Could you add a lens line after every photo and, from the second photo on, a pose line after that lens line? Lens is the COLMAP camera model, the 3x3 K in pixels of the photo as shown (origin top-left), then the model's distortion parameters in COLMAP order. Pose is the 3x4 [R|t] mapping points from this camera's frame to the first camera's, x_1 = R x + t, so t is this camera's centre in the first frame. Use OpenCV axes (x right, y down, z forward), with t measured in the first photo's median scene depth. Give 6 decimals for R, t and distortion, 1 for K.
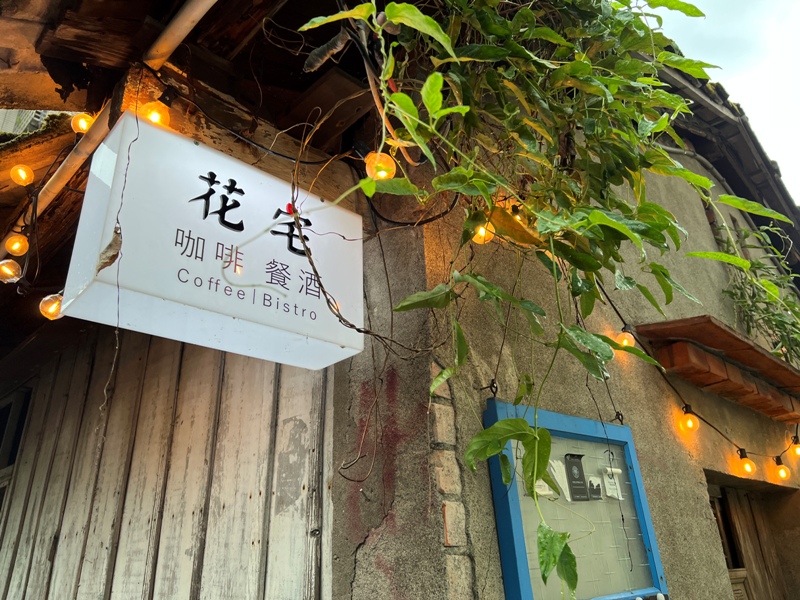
lens RADIAL K [[602.2, 0, 404.0], [0, 602.2, 301.0], [0, 0, 1]] dist [0.037912, -0.036853]
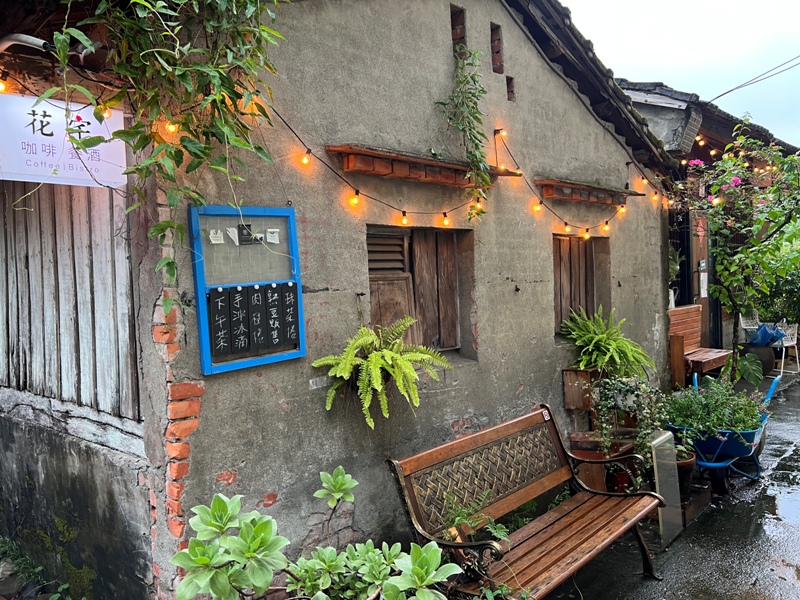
lens RADIAL K [[602.2, 0, 397.4], [0, 602.2, 299.9], [0, 0, 1]] dist [0.037912, -0.036853]
pose [[0.999936, -0.001215, 0.011243, 0.805656], [-0.003842, 0.898578, 0.438798, -0.459229], [-0.010636, -0.438813, 0.898516, -1.079216]]
